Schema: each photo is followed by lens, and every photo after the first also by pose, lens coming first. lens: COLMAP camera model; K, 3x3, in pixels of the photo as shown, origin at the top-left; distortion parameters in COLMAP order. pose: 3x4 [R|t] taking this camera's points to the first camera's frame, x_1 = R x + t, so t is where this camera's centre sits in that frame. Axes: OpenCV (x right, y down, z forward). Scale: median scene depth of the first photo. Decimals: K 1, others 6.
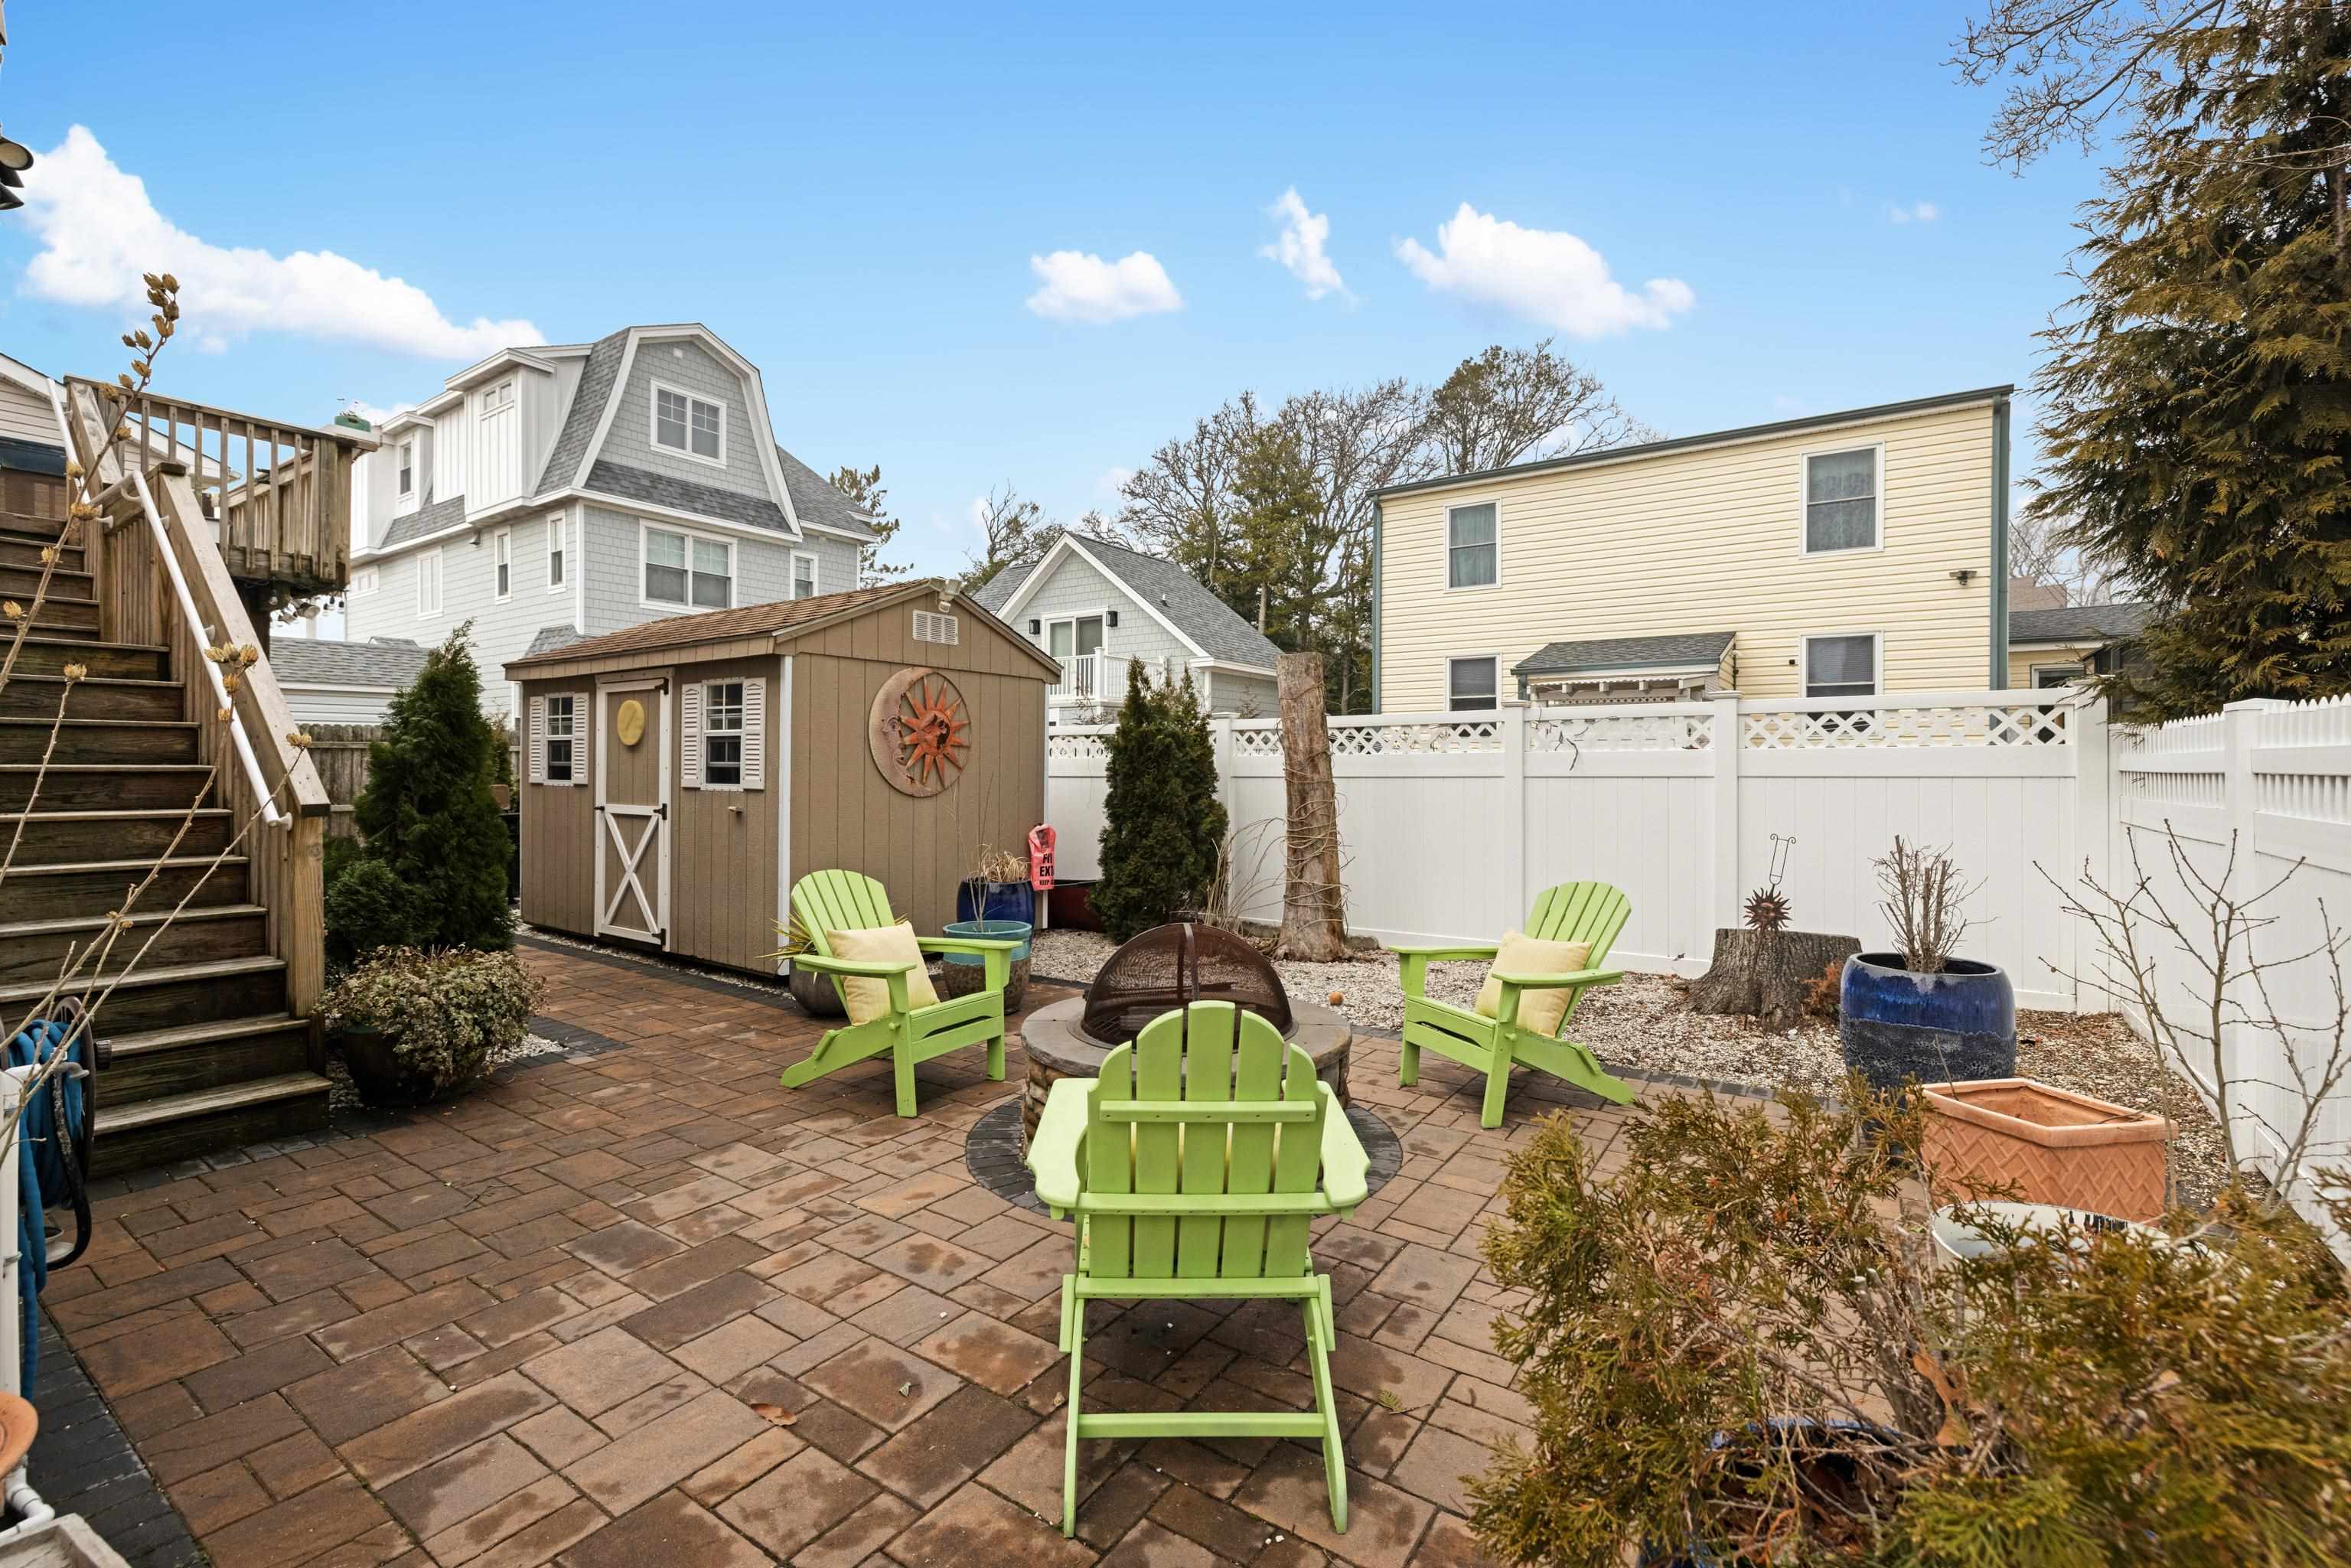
lens RADIAL K [[1018.9, 0, 1176.9], [0, 1018.9, 771.0], [0, 0, 1]] dist [0.002231, -0.000084]
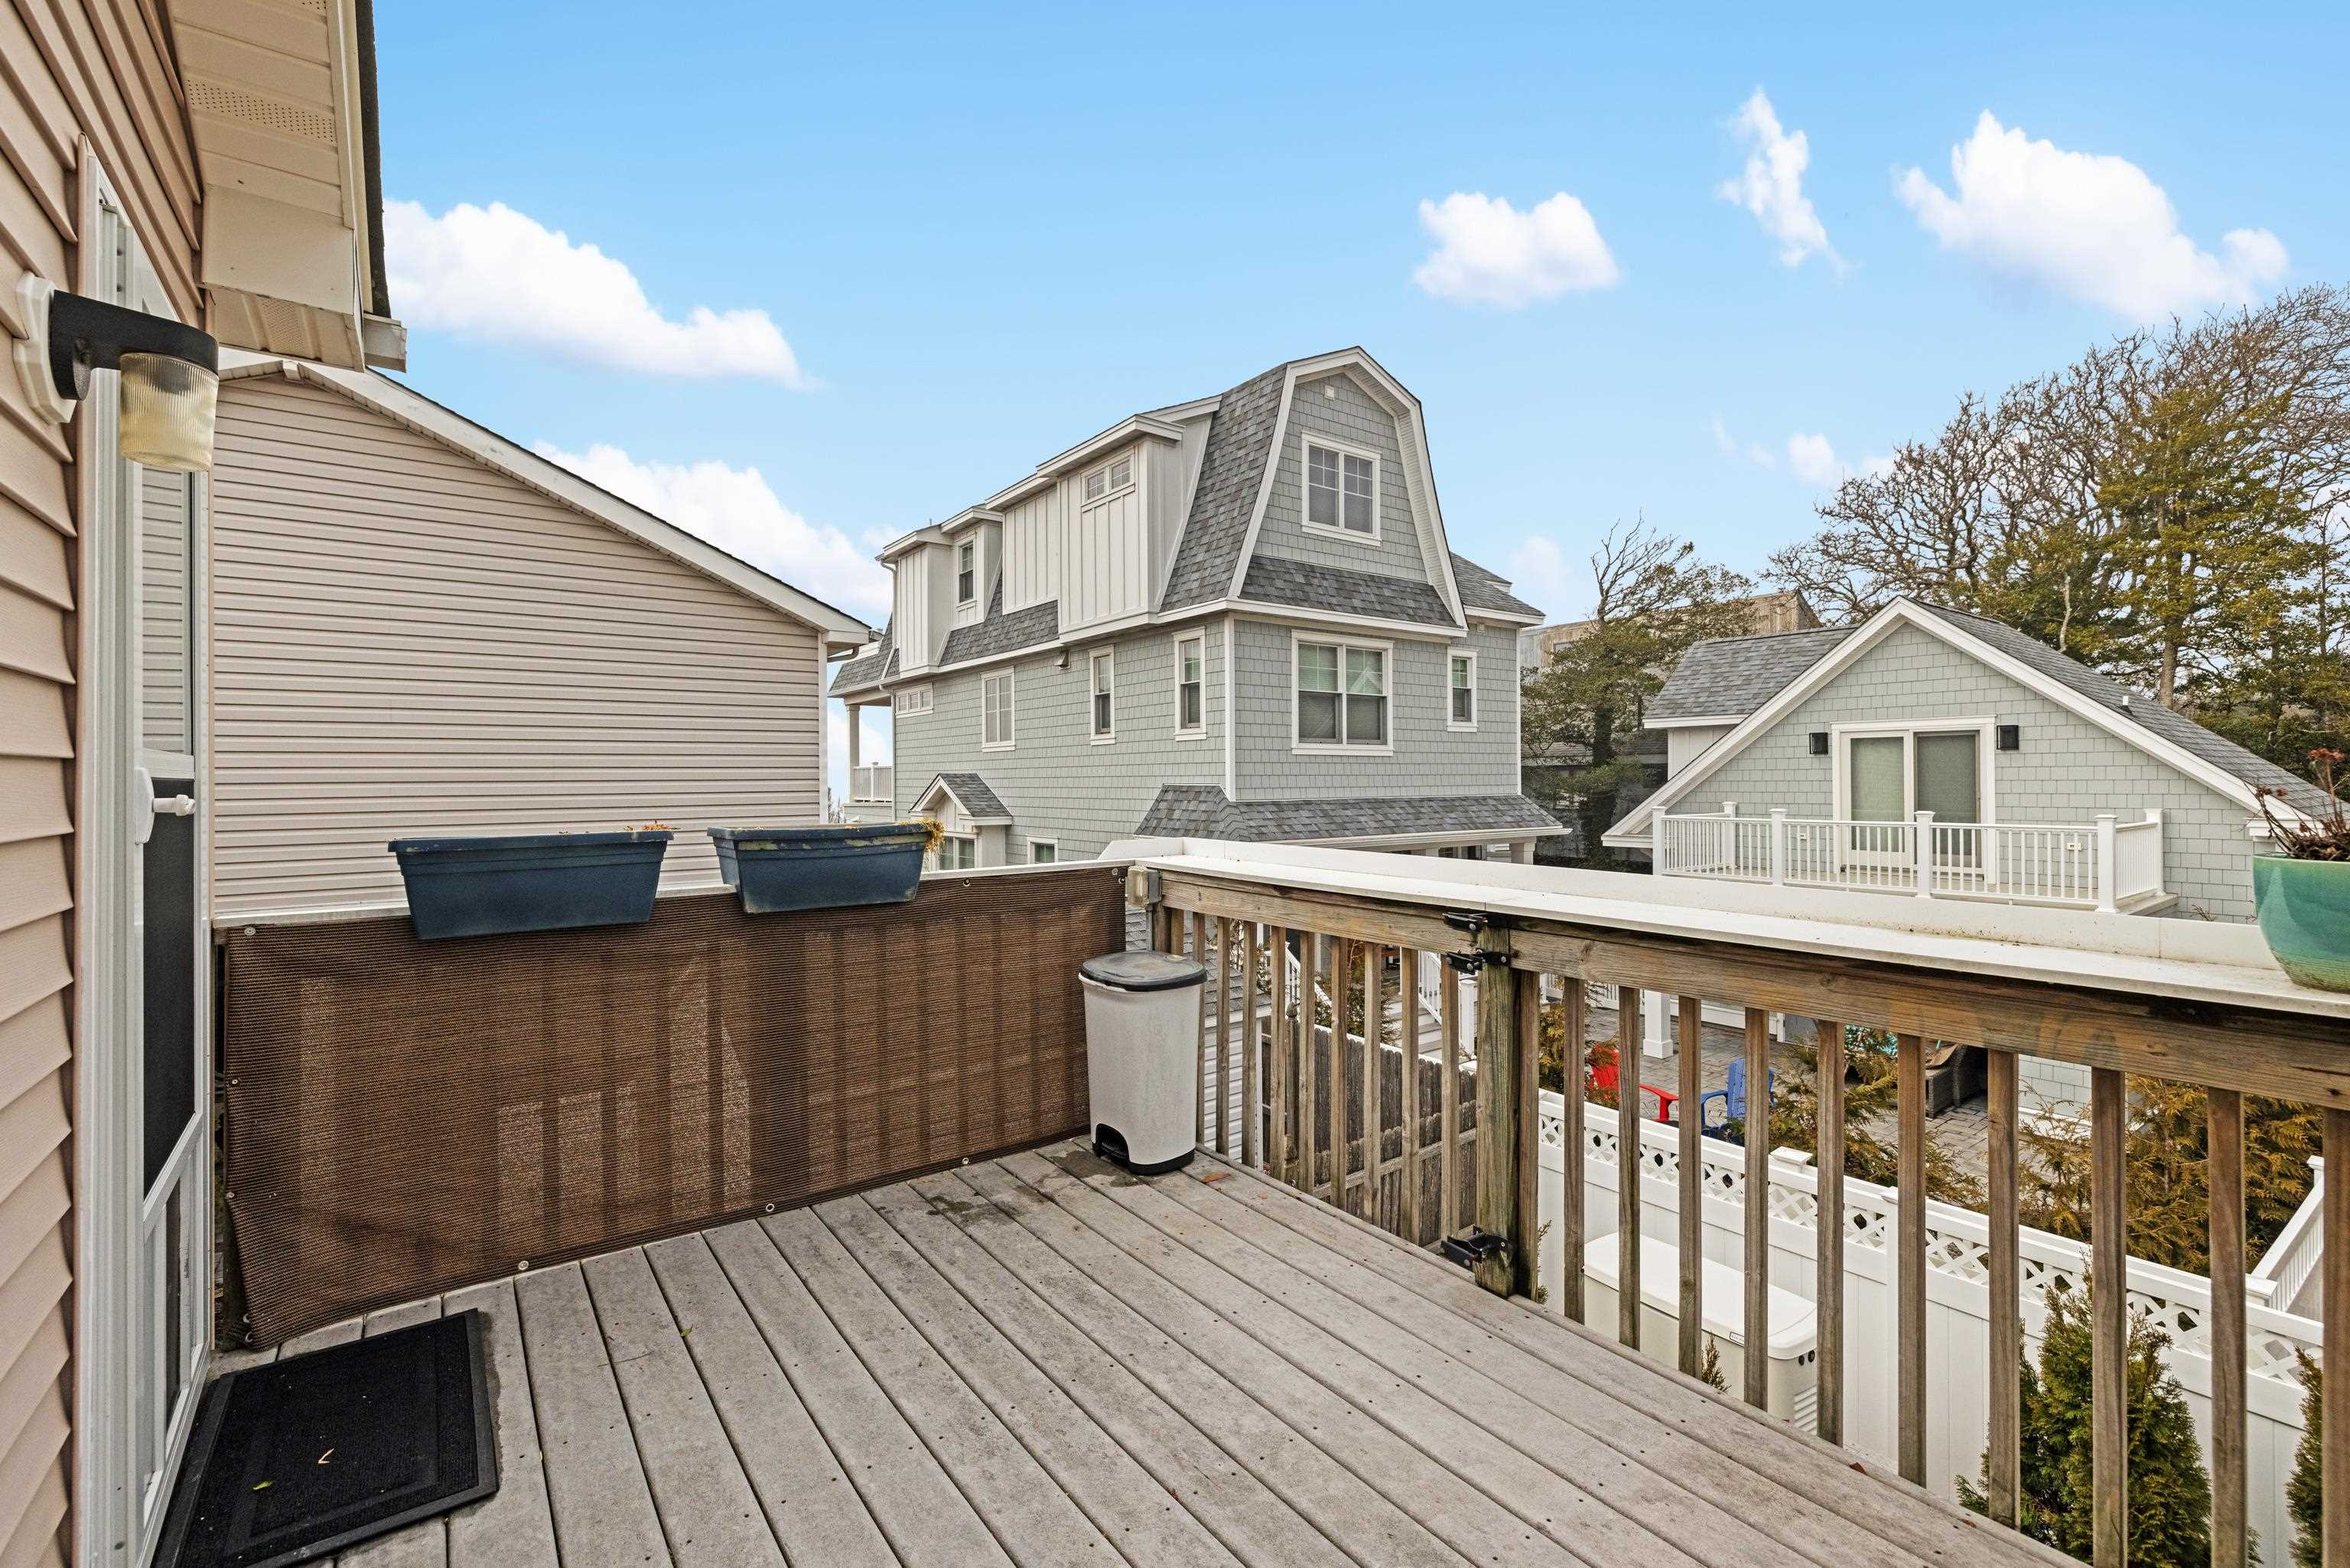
lens RADIAL K [[1018.5, 0, 1169.5], [0, 1018.5, 784.0], [0, 0, 1]] dist [0.002231, -0.000084]
pose [[0.944629, -0.005899, -0.328087, -0.357820], [0.006504, 0.999979, 0.000746, -0.134351], [0.328075, -0.002839, 0.944647, 0.284192]]
